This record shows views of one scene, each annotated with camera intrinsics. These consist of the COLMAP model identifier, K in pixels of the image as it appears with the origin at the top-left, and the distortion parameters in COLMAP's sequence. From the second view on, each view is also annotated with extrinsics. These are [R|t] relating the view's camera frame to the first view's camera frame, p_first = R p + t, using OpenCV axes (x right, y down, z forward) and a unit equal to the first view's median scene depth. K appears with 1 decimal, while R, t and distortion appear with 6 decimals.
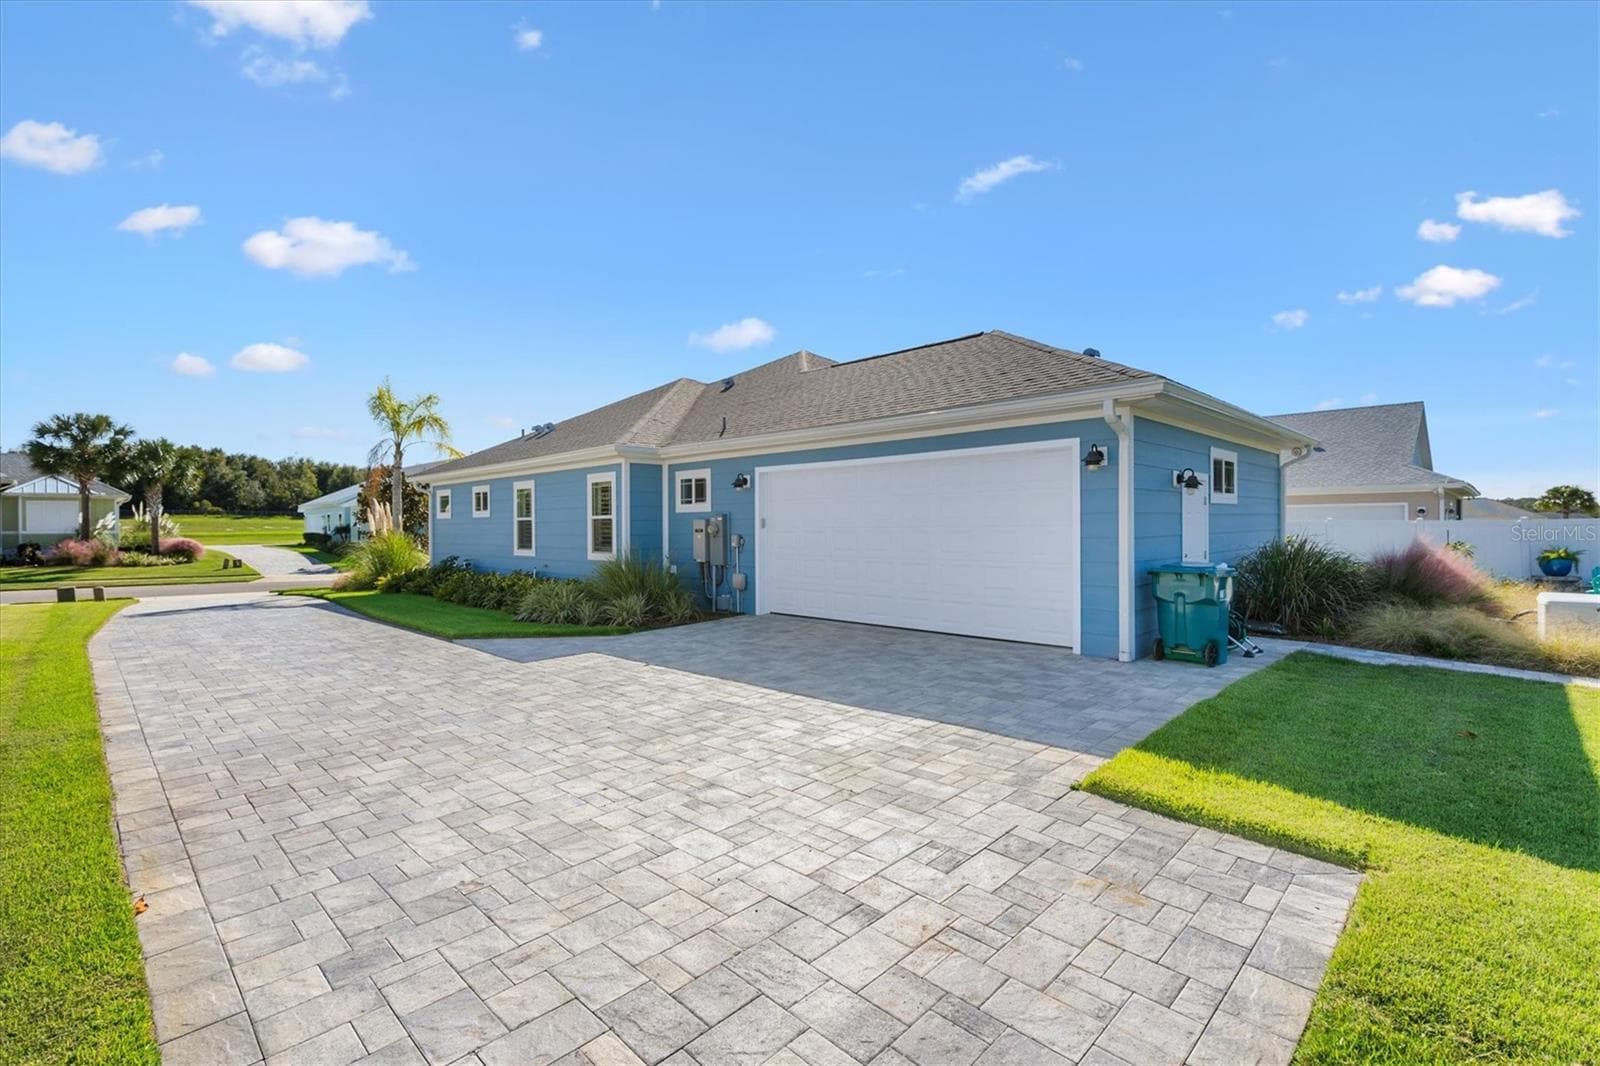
lens RADIAL K [[711.7, 0, 798.6], [0, 711.7, 524.6], [0, 0, 1]] dist [0.007011, -0.000447]
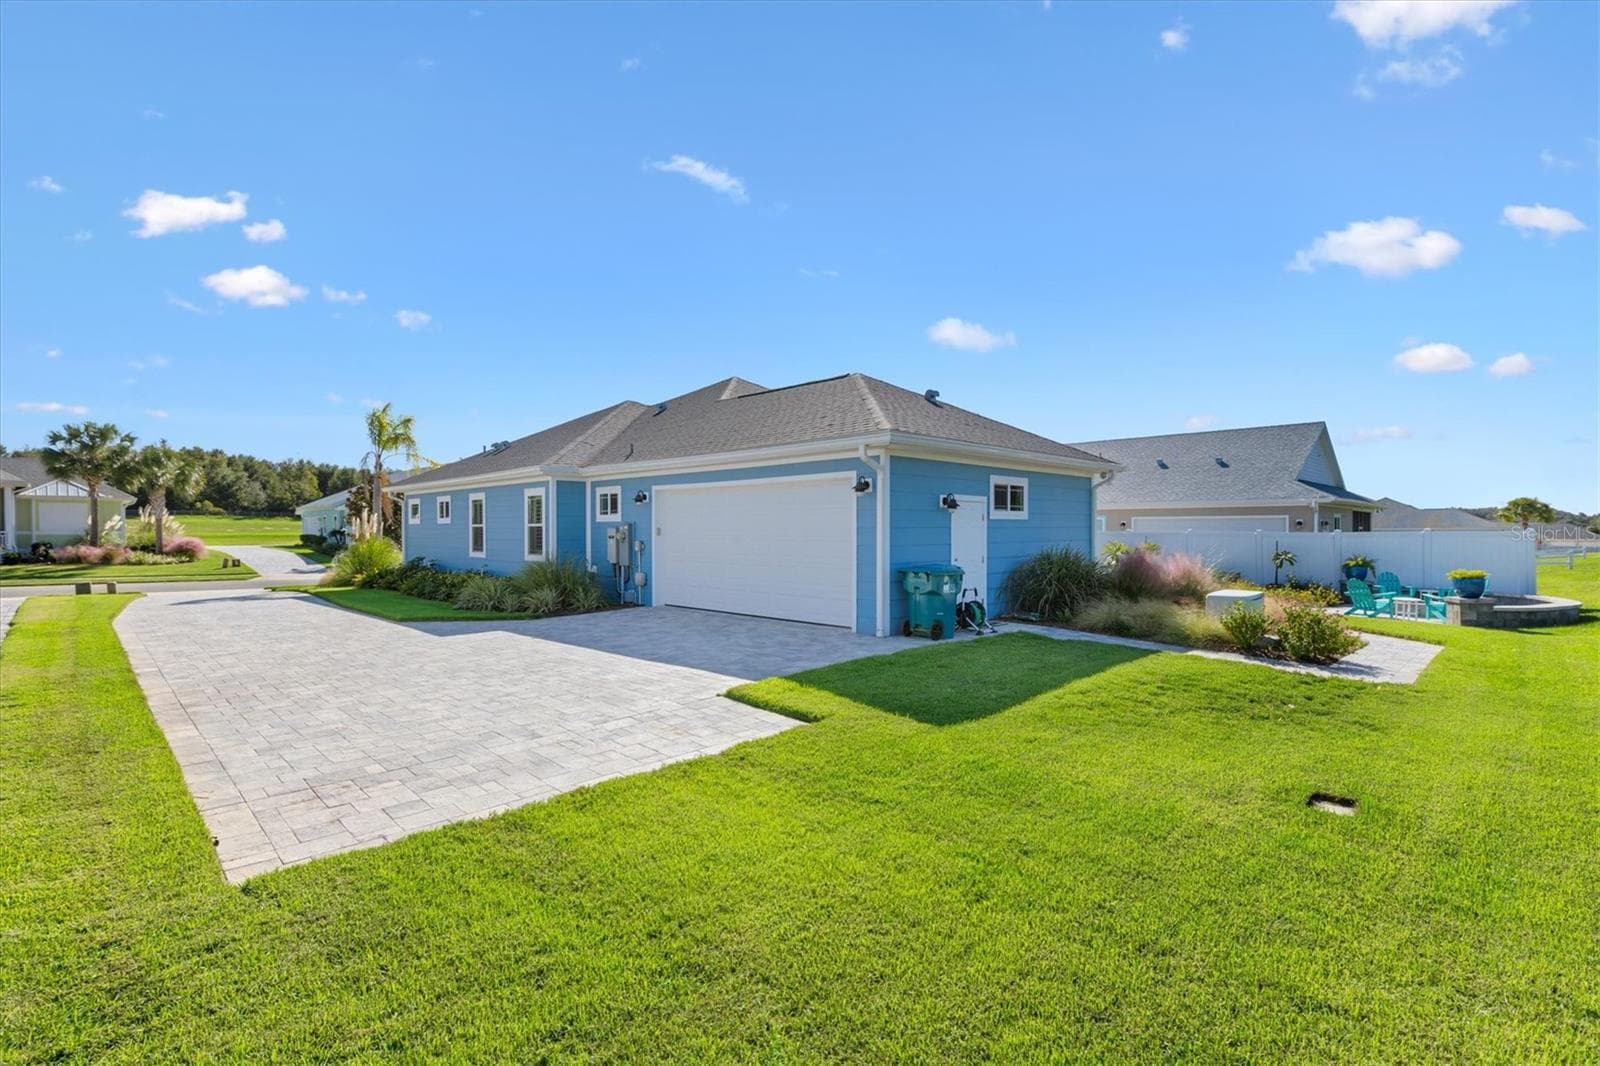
lens RADIAL K [[711.7, 0, 797.6], [0, 711.7, 540.0], [0, 0, 1]] dist [0.007011, -0.000447]
pose [[0.999971, 0.007179, -0.002502, 0.182406], [-0.007140, 0.999856, 0.015364, -0.007465], [0.002612, -0.015346, 0.999879, -0.213283]]
